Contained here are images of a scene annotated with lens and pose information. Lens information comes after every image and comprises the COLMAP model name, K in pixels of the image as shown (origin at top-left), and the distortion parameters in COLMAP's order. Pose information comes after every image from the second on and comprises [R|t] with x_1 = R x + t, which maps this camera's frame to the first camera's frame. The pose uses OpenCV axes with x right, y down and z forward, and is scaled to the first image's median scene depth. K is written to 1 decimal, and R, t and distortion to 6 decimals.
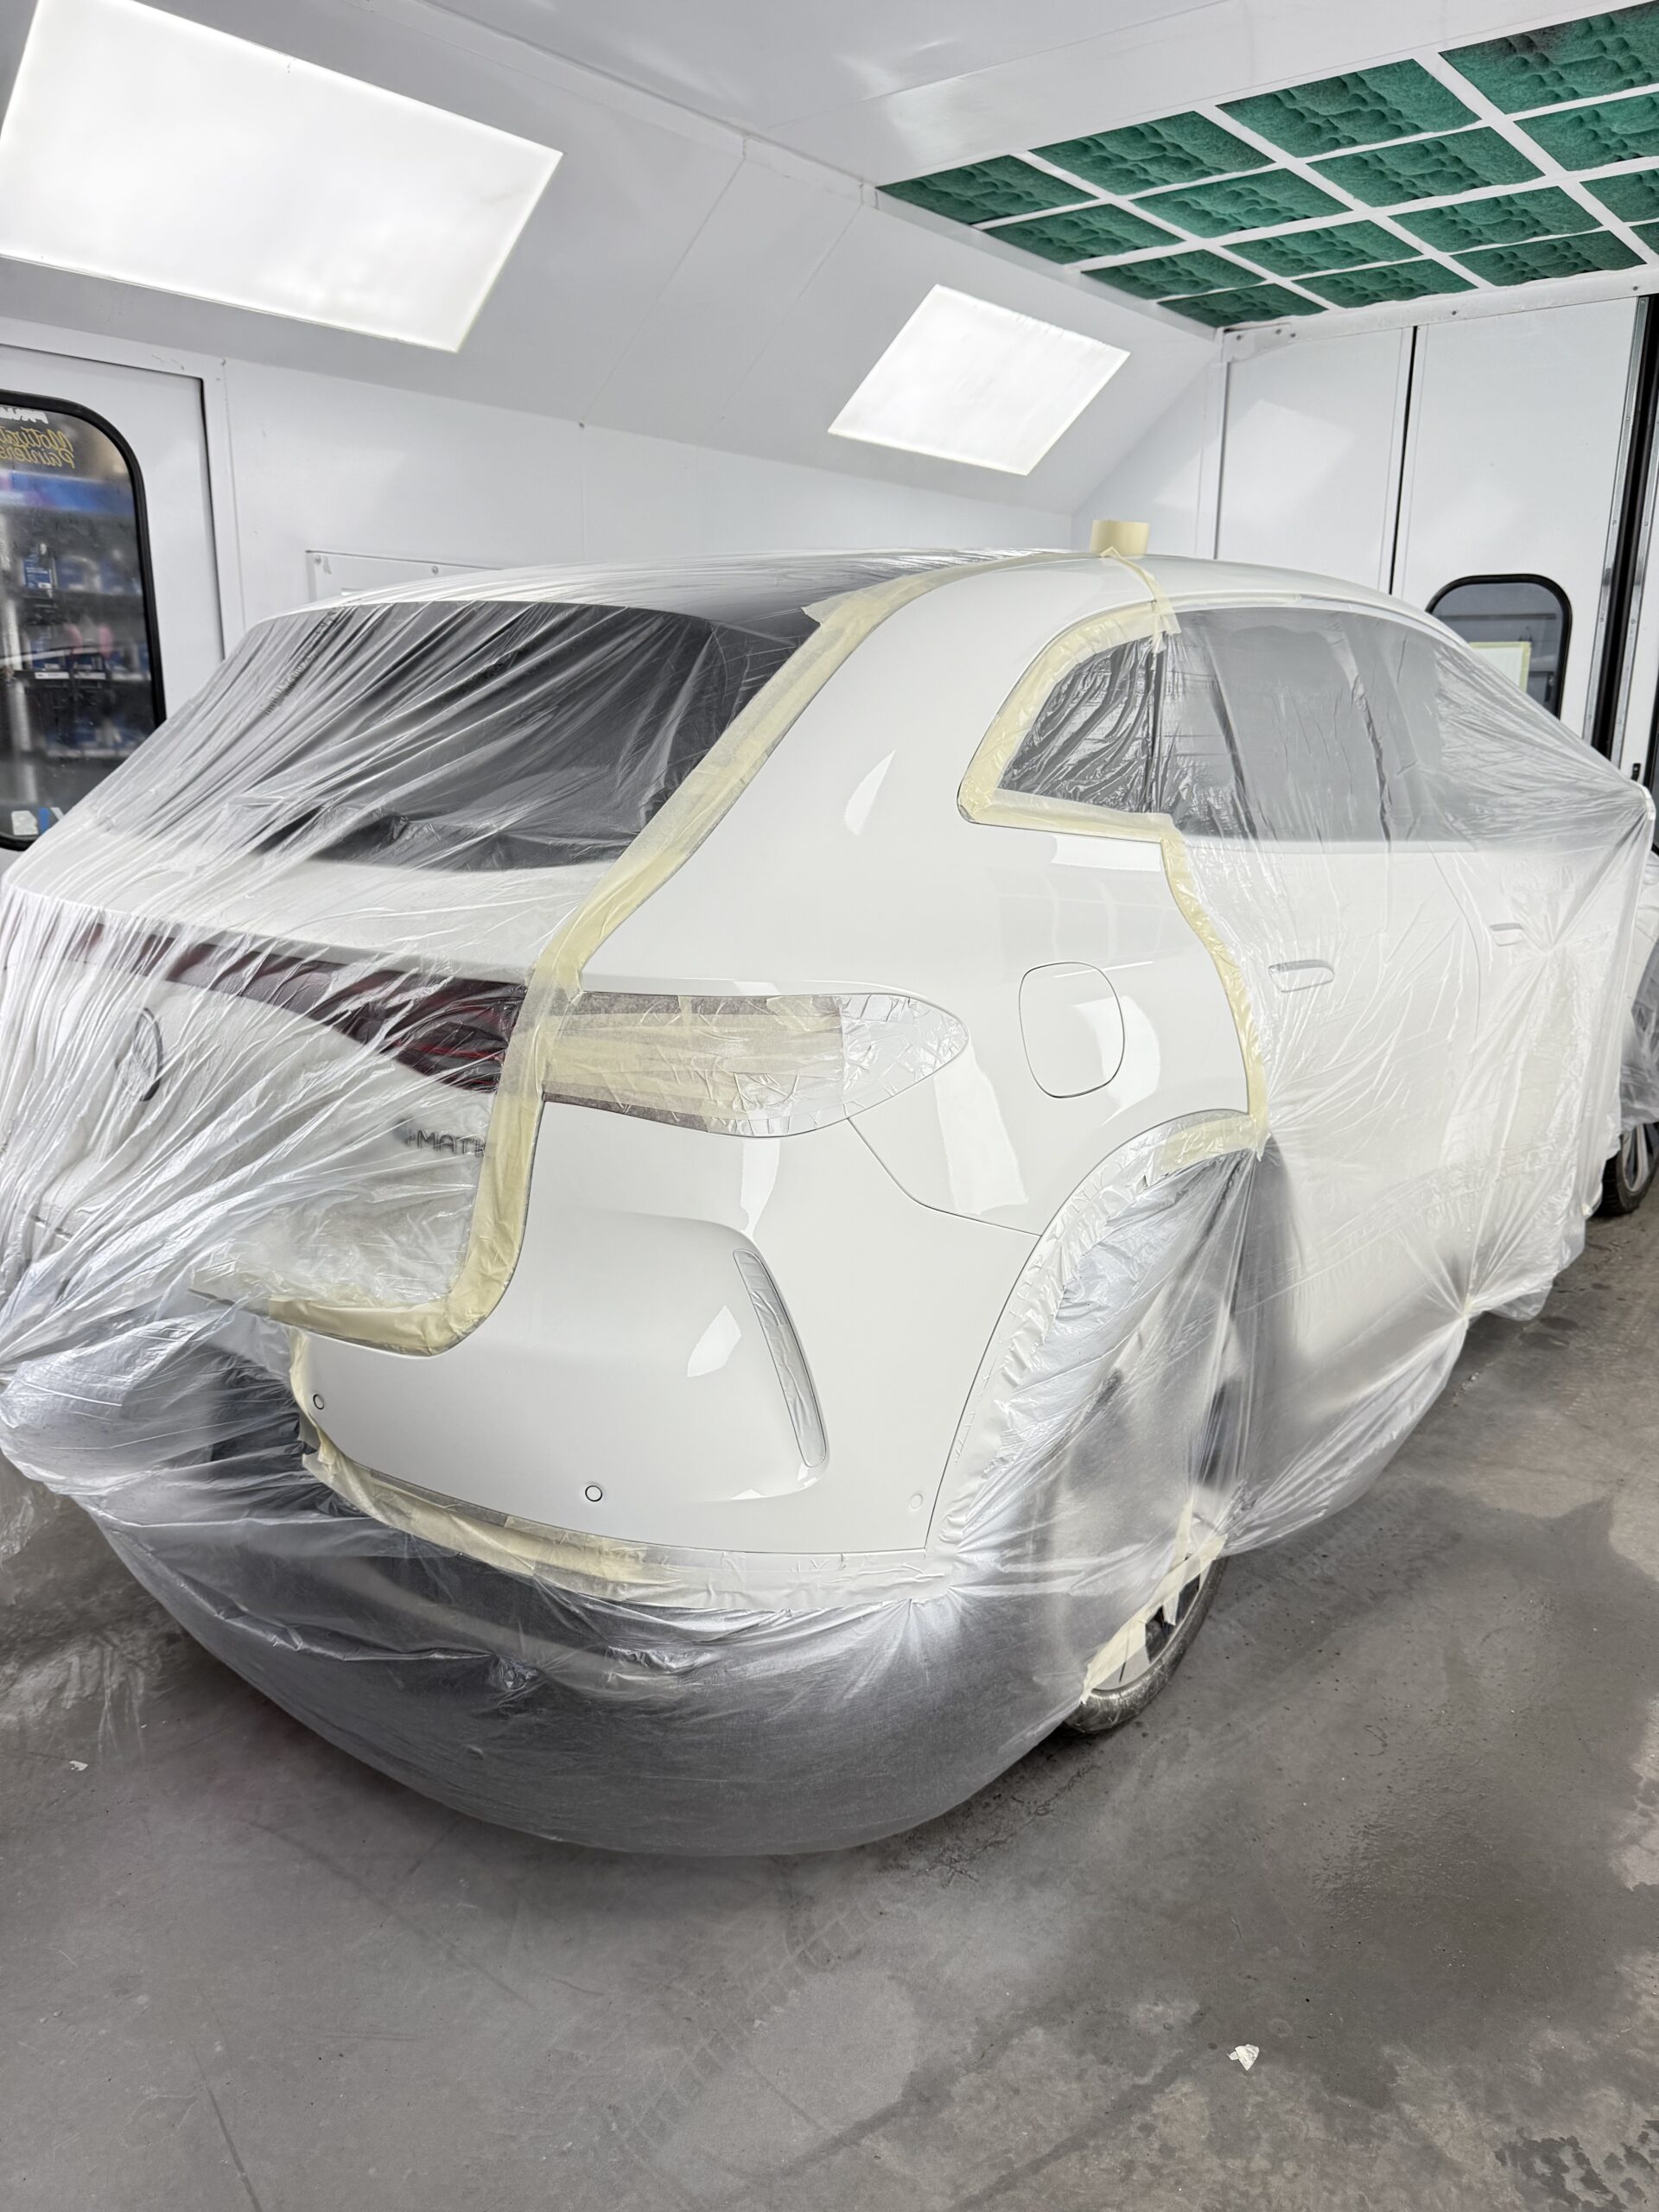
lens RADIAL K [[1586.6, 0, 847.6], [0, 1586.6, 1097.5], [0, 0, 1]] dist [0.006750, -0.009002]
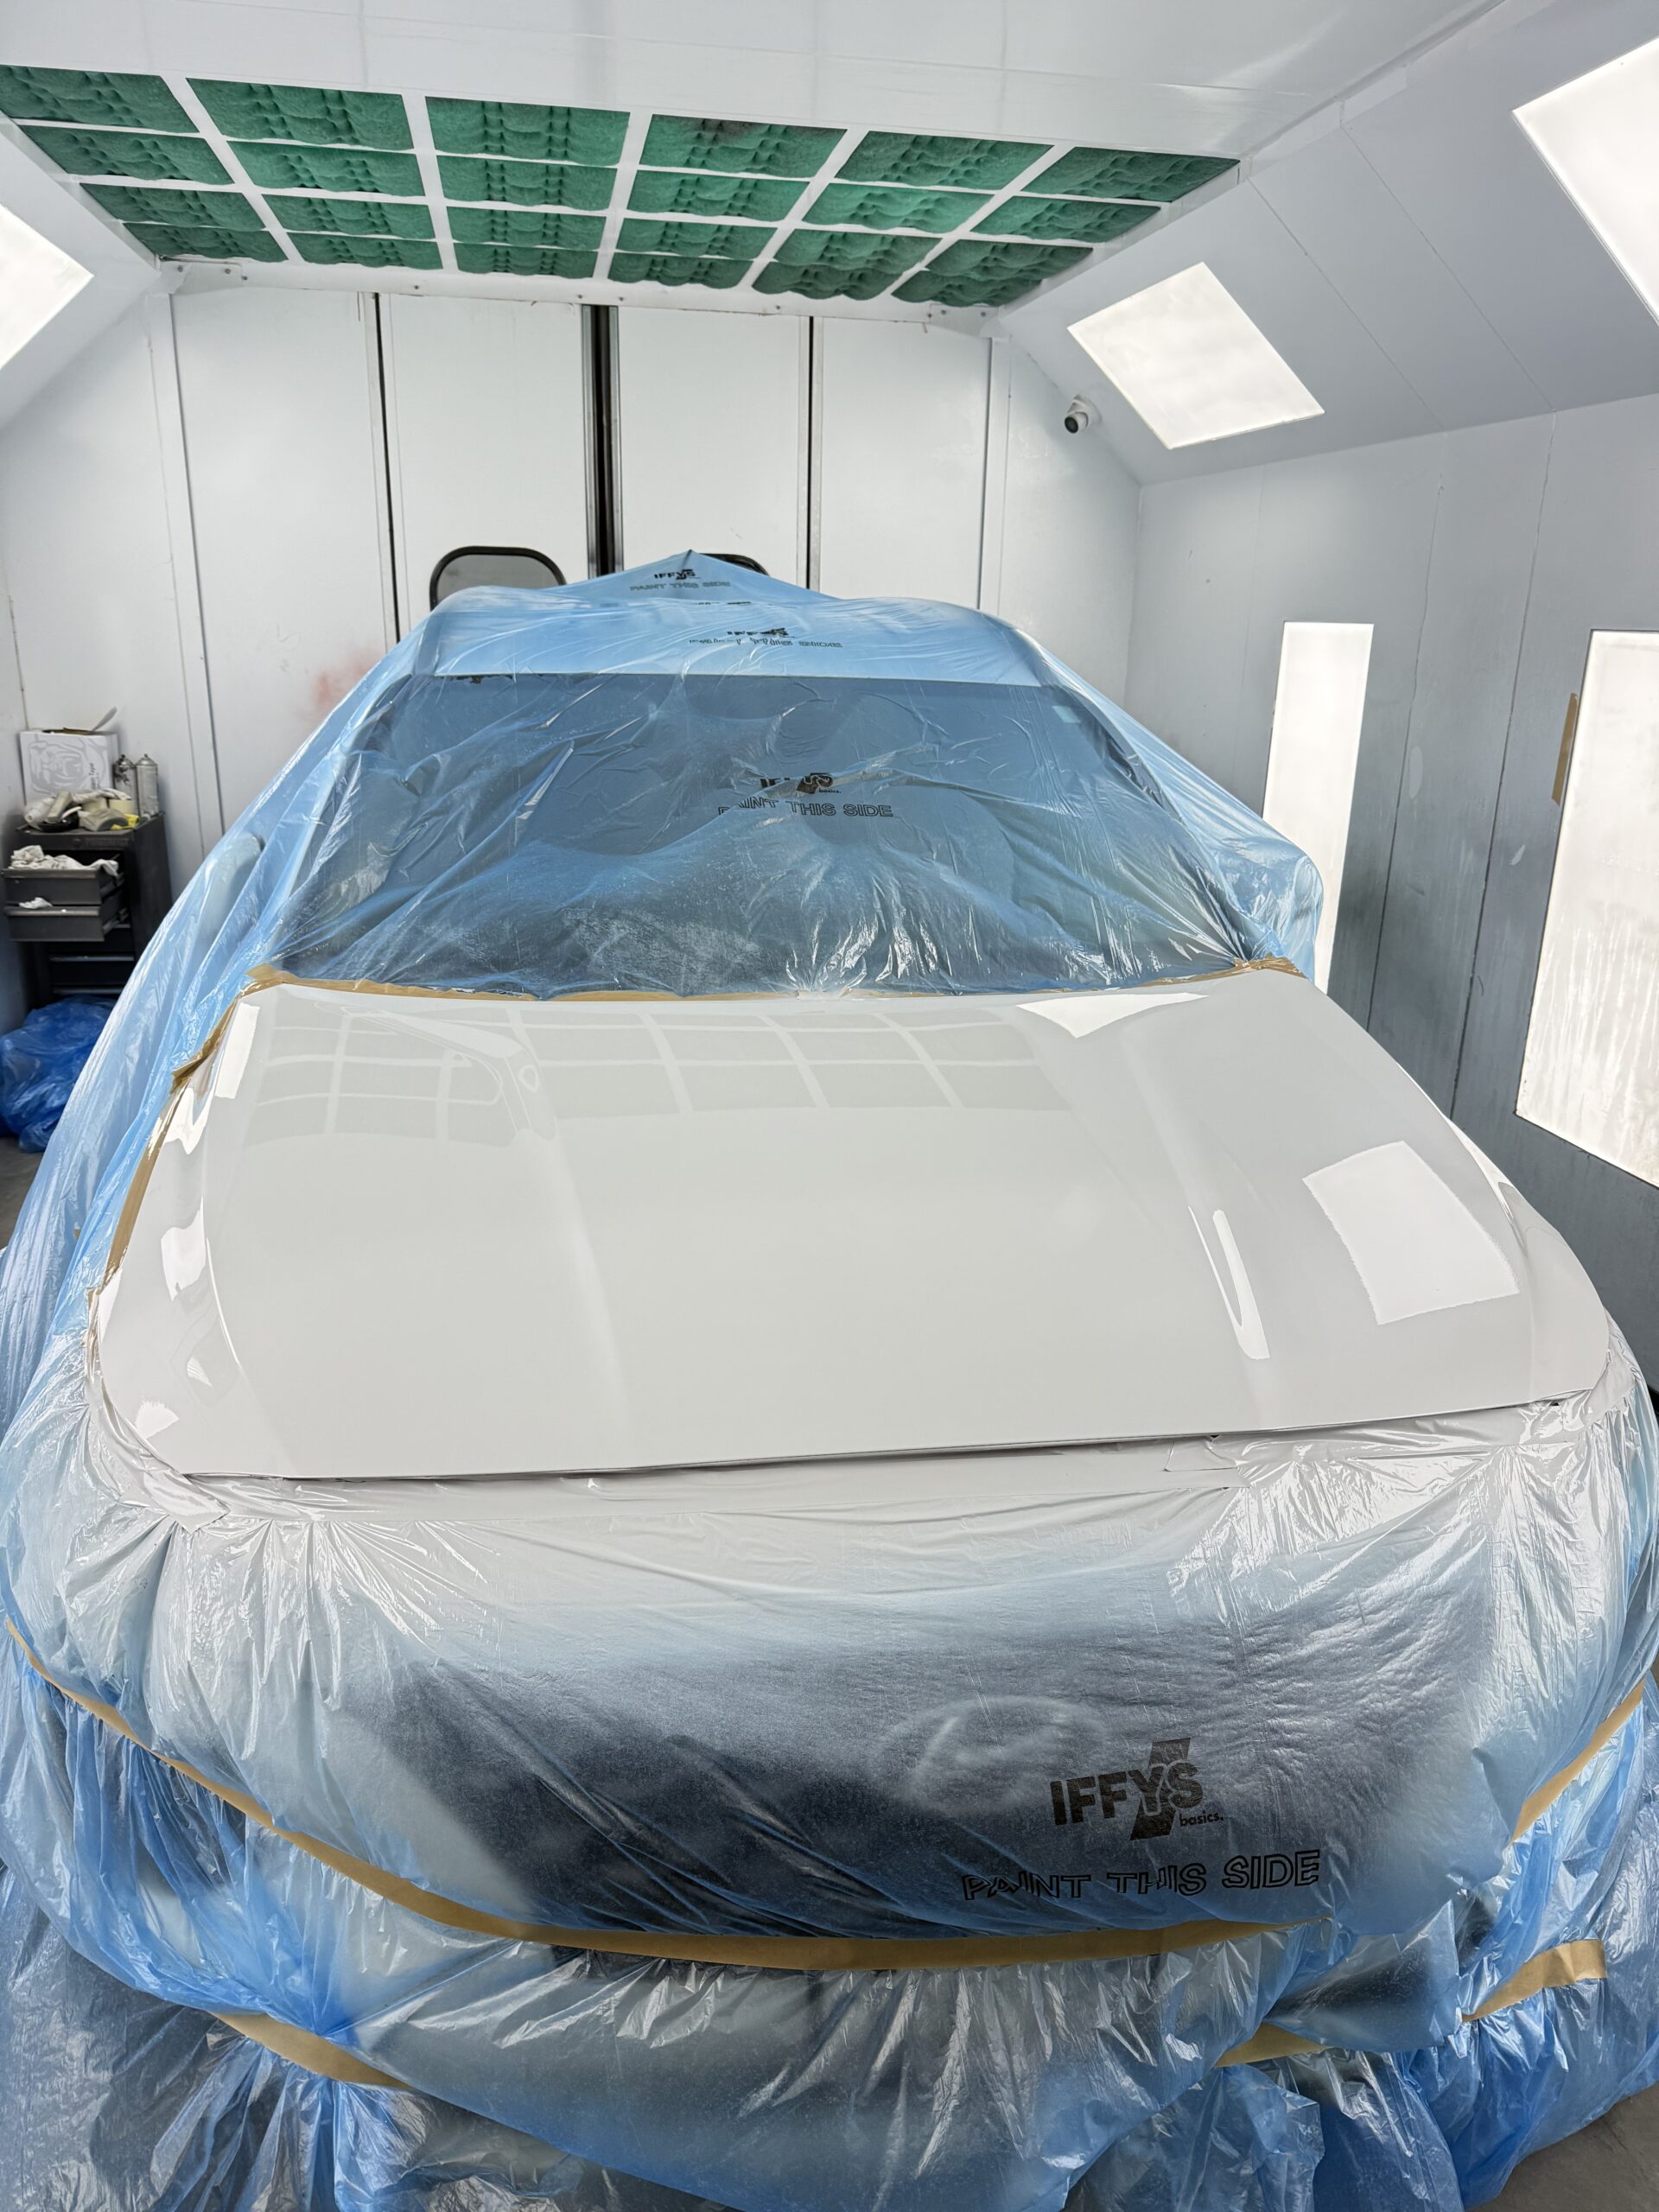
lens RADIAL K [[1563.4, 0, 829.5], [0, 1563.4, 1106.0], [0, 0, 1]] dist [0.007713, -0.006015]
pose [[0.662945, -0.222319, 0.714897, -0.348428], [0.168086, 0.974713, 0.147245, -0.090326], [-0.729555, 0.022549, 0.683551, 0.131559]]
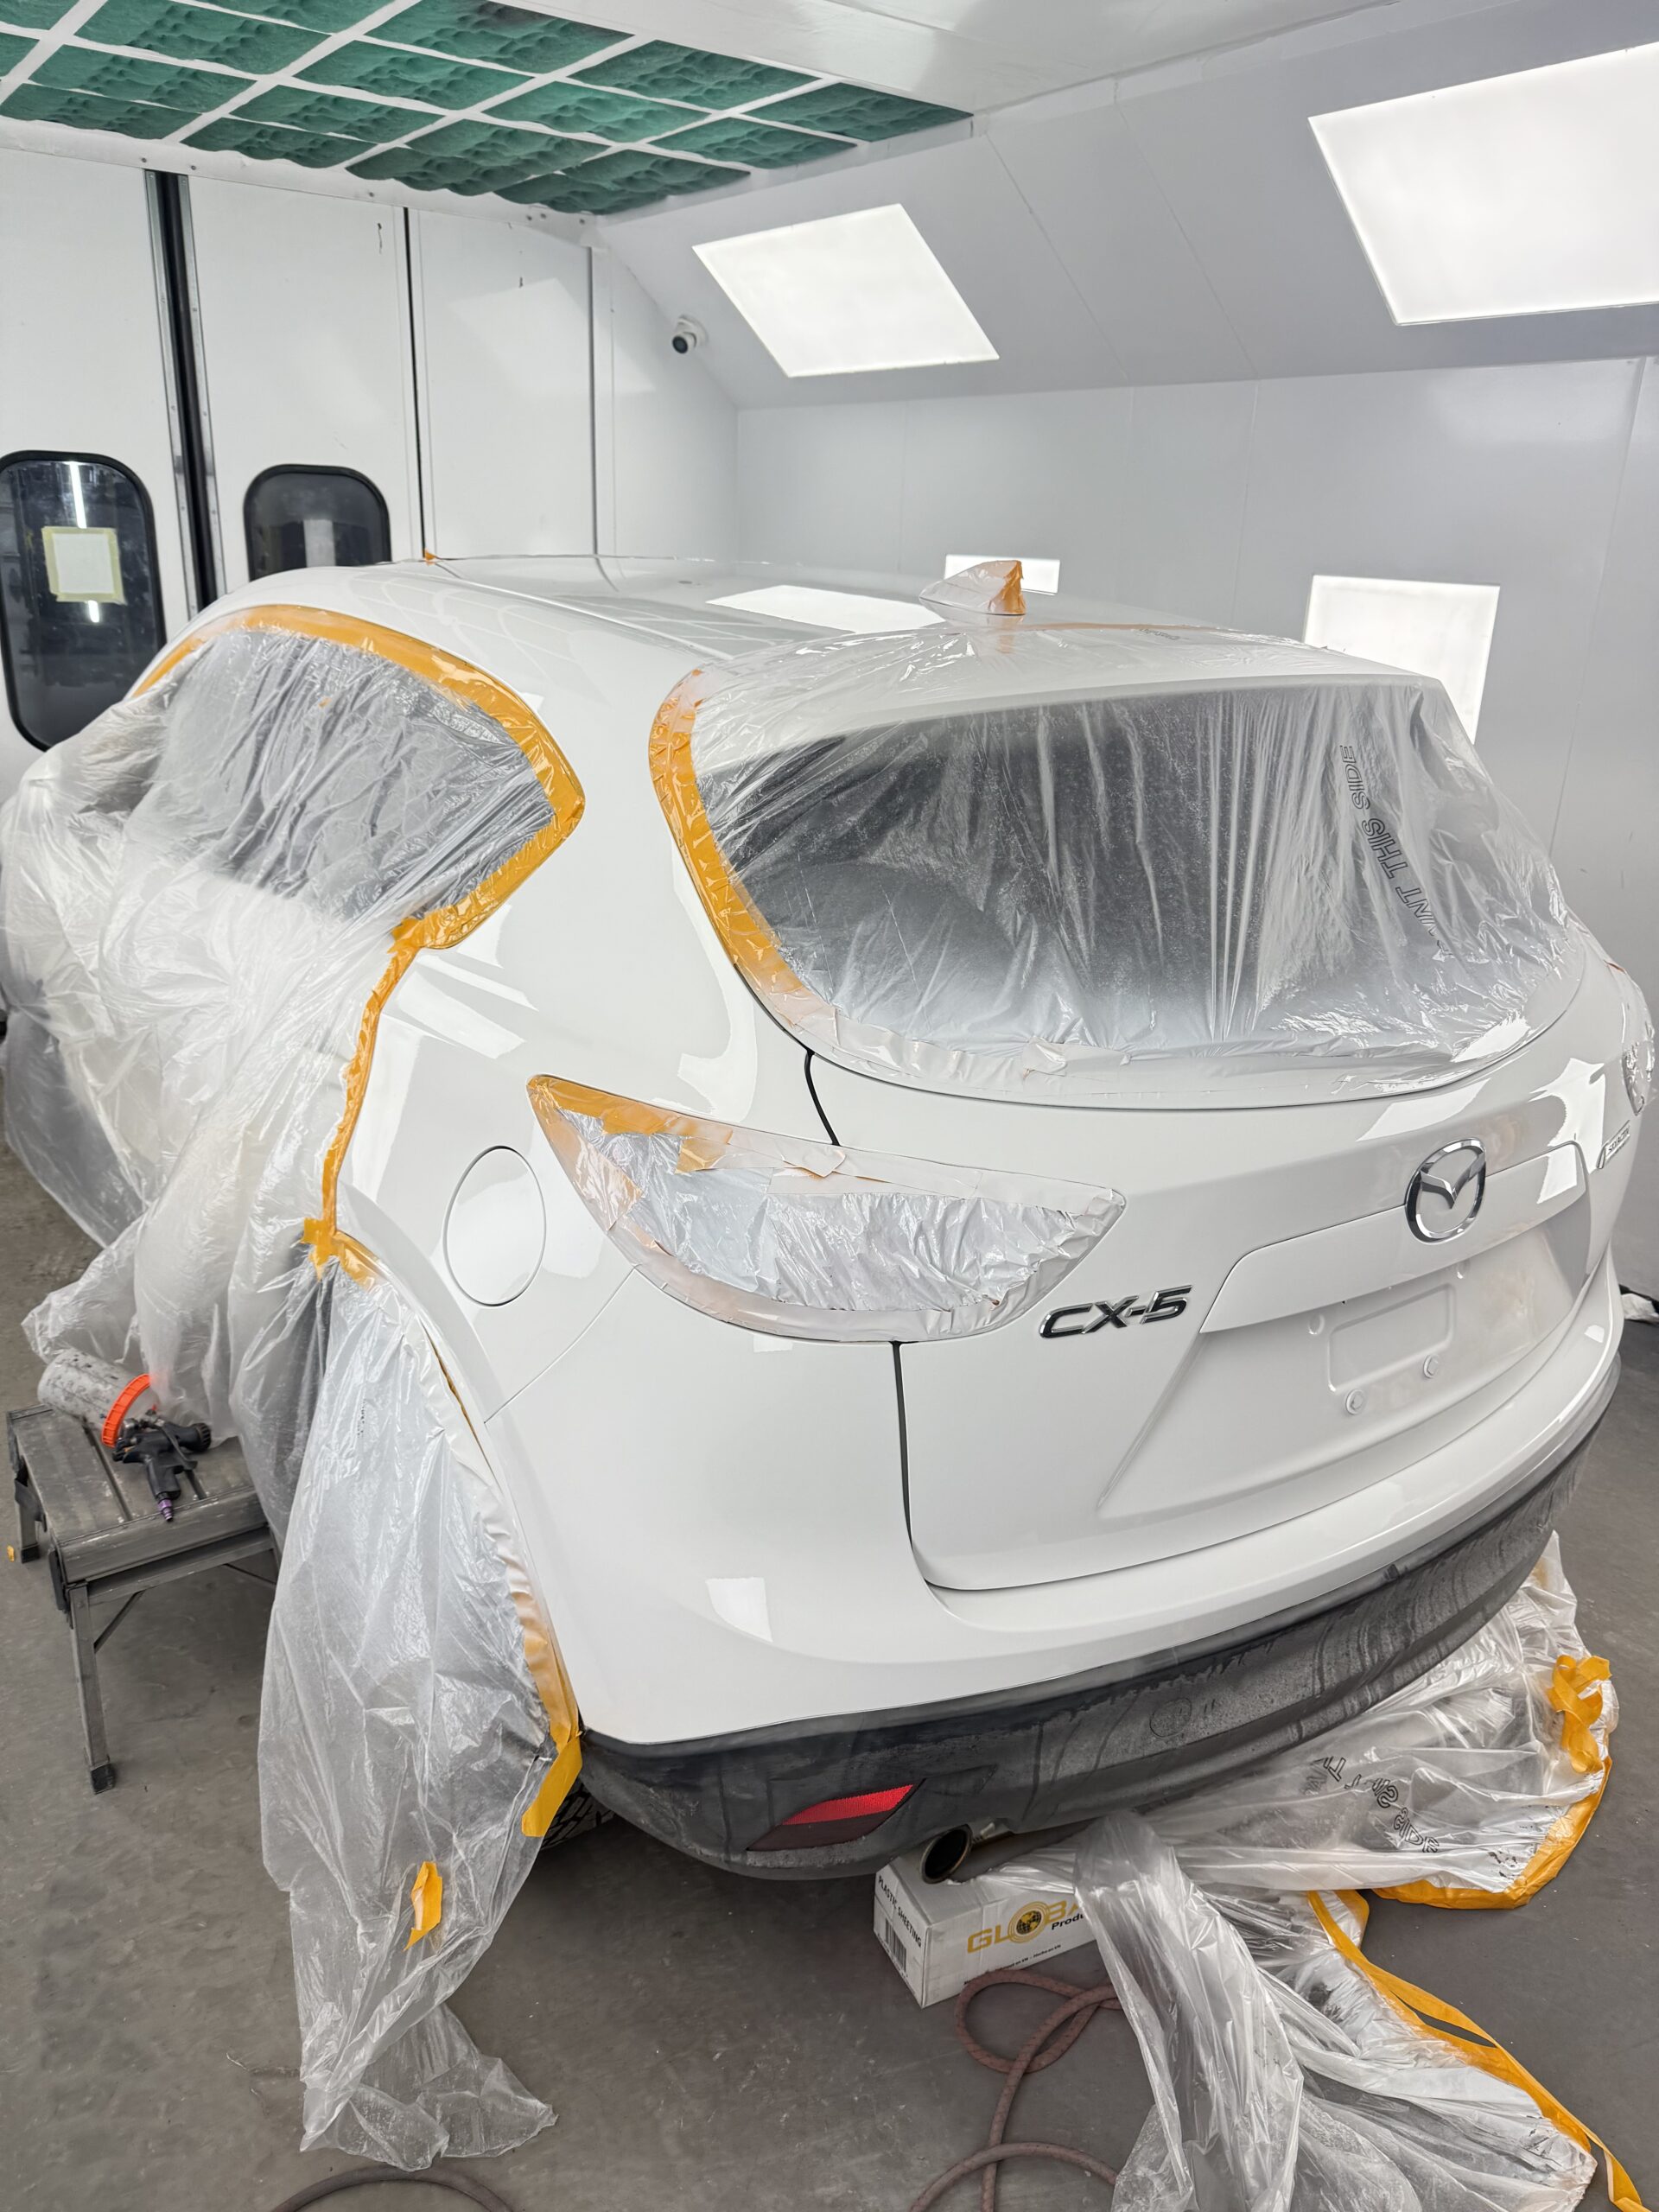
lens RADIAL K [[1586.6, 0, 847.6], [0, 1586.6, 1097.5], [0, 0, 1]] dist [0.006750, -0.009002]
pose [[0.282946, -0.320134, 0.904133, -0.495728], [0.199864, 0.941640, 0.270867, -0.161626], [-0.938081, 0.104063, 0.330417, 0.368240]]
